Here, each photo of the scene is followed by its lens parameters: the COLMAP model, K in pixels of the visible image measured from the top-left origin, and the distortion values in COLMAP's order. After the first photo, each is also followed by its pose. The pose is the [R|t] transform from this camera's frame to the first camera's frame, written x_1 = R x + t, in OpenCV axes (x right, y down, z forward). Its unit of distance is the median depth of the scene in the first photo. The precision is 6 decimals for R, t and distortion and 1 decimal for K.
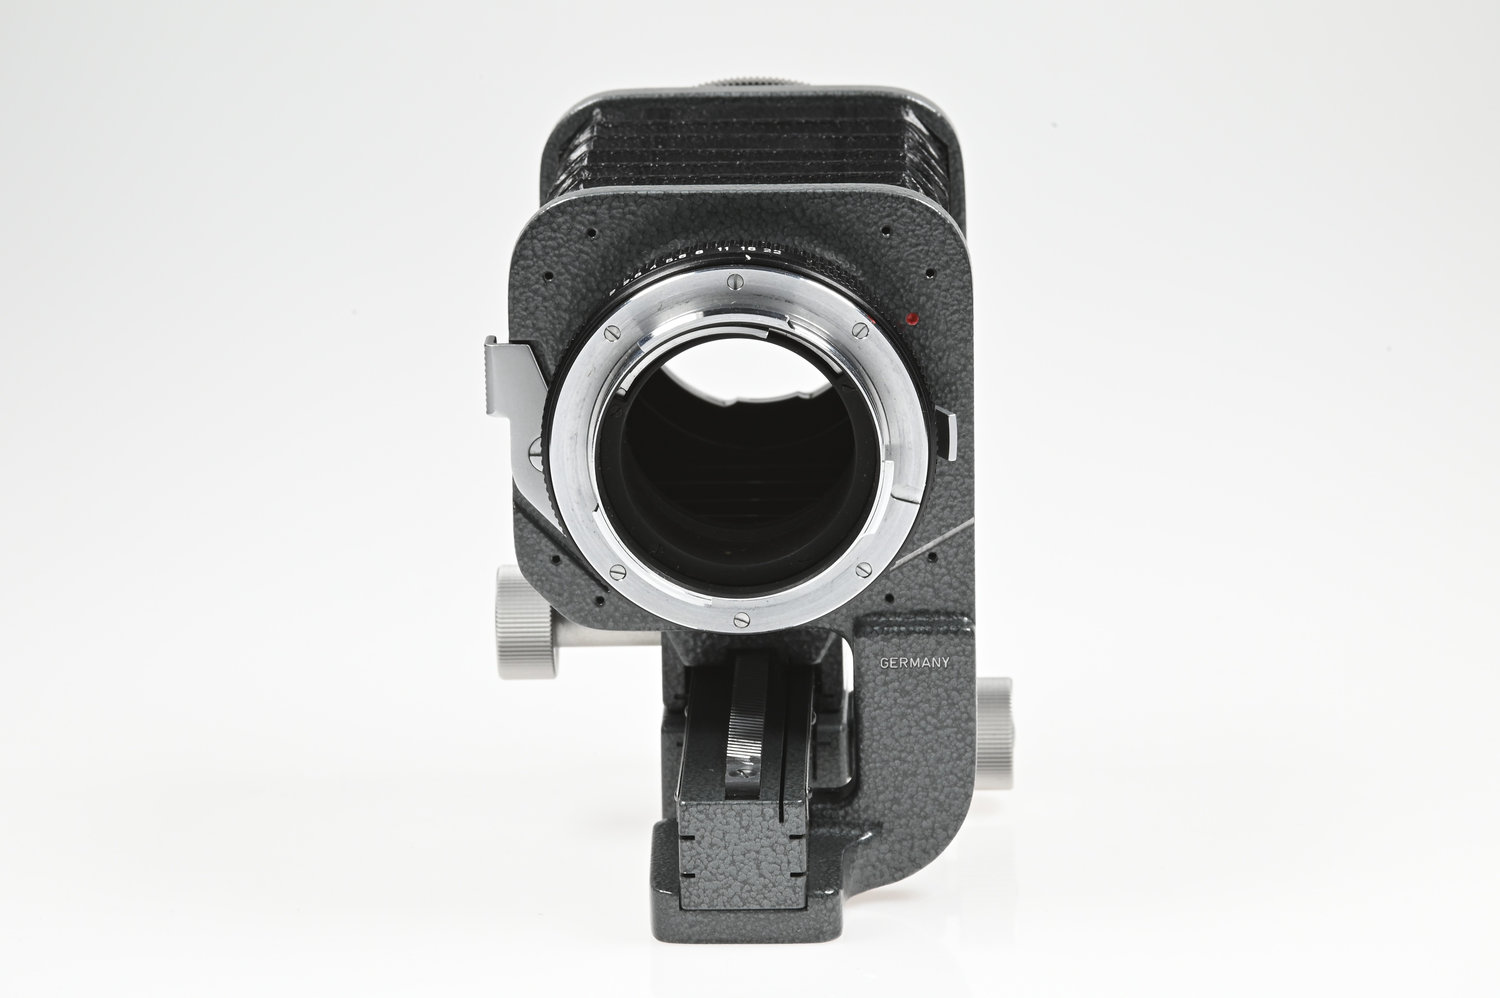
lens RADIAL K [[6331.2, 0, 751.5], [0, 6331.2, 501.3], [0, 0, 1]] dist [-0.084908, 0.000000]
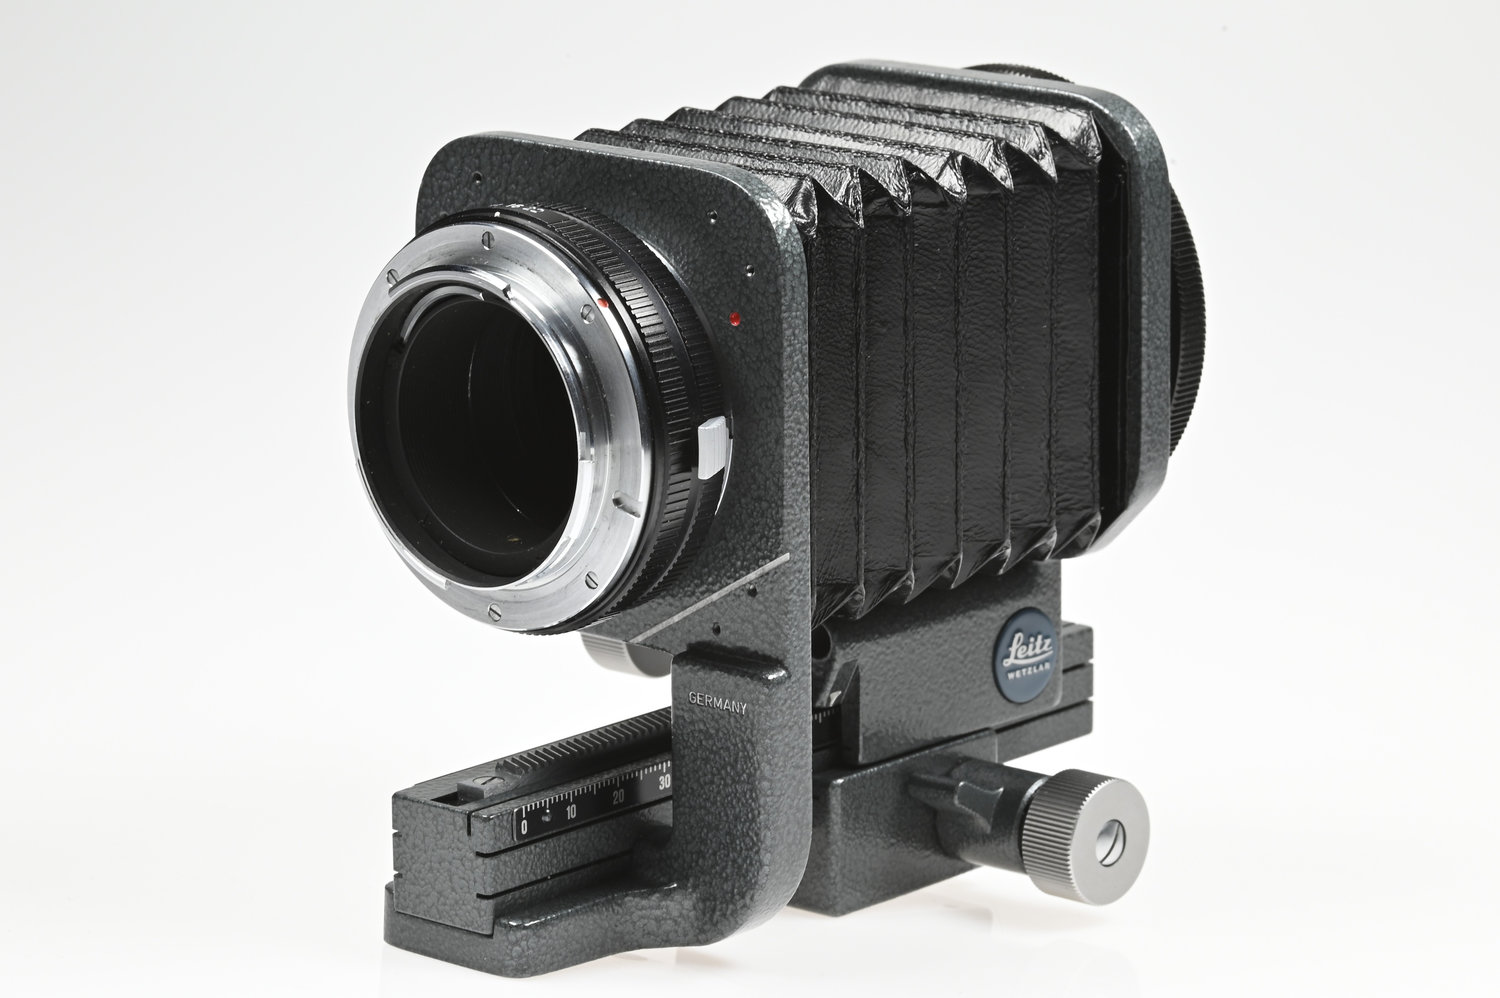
lens RADIAL K [[6331.2, 0, 749.5], [0, 6331.2, 492.3], [0, 0, 1]] dist [-0.084908, 0.000000]
pose [[0.751049, 0.156999, -0.641308, 0.602982], [-0.169992, 0.984552, 0.041947, -0.042520], [0.637987, 0.077513, 0.766136, 0.317201]]
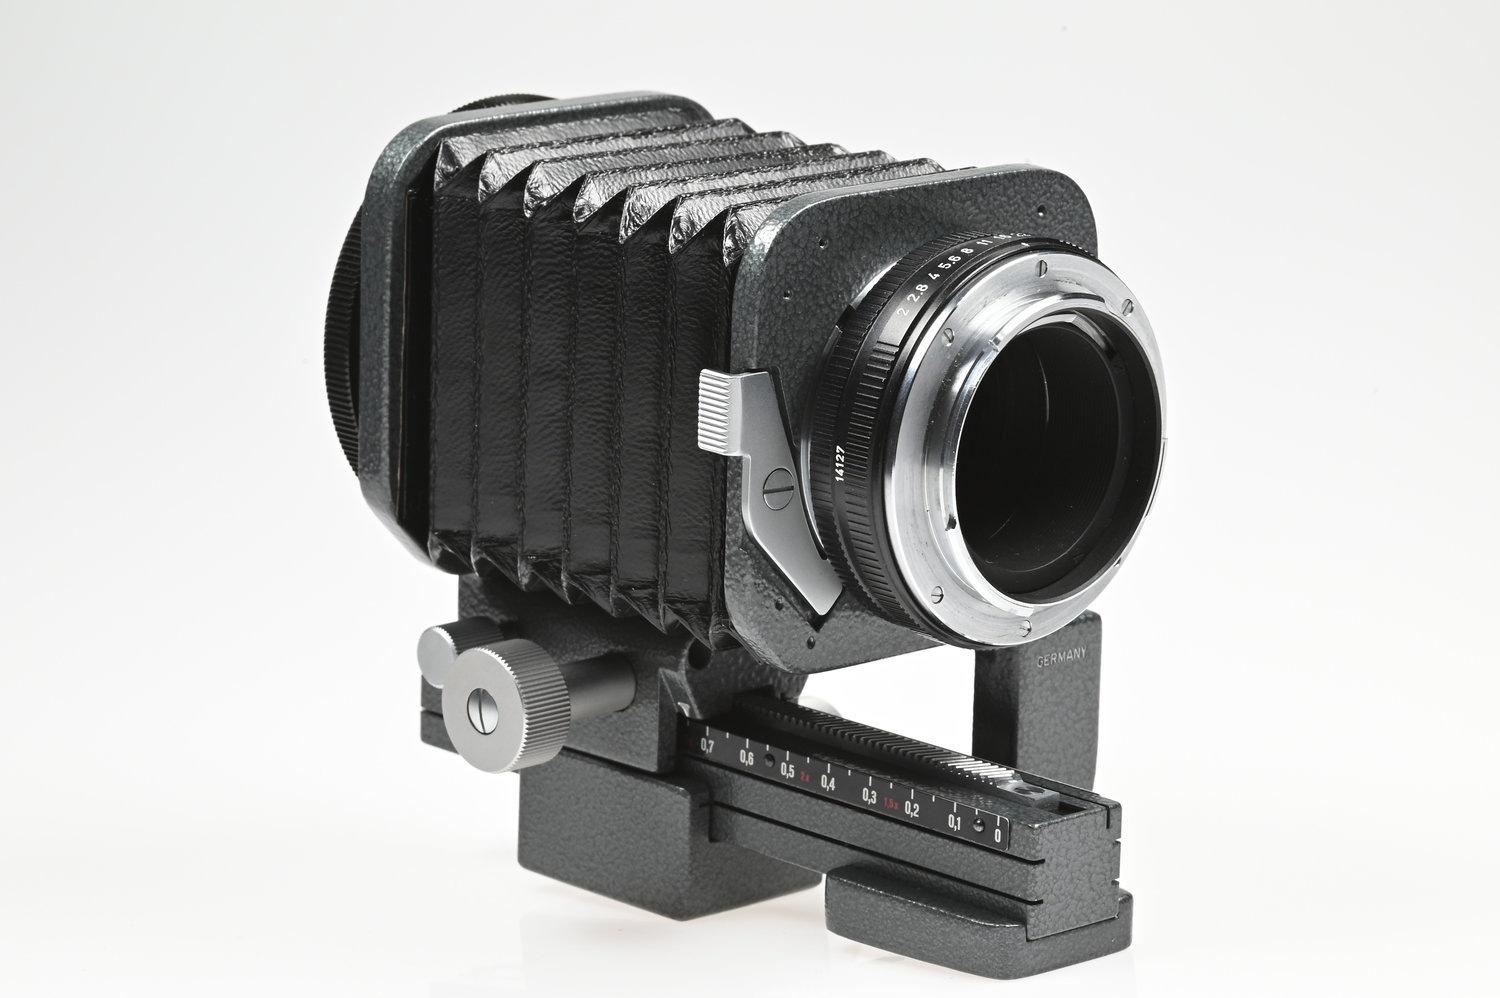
lens RADIAL K [[6331.2, 0, 748.8], [0, 6331.2, 499.8], [0, 0, 1]] dist [-0.084908, 0.000000]
pose [[0.711474, -0.130992, 0.690395, -0.675514], [0.149875, 0.988153, 0.033037, -0.037423], [-0.686544, 0.079968, 0.722678, 0.337462]]
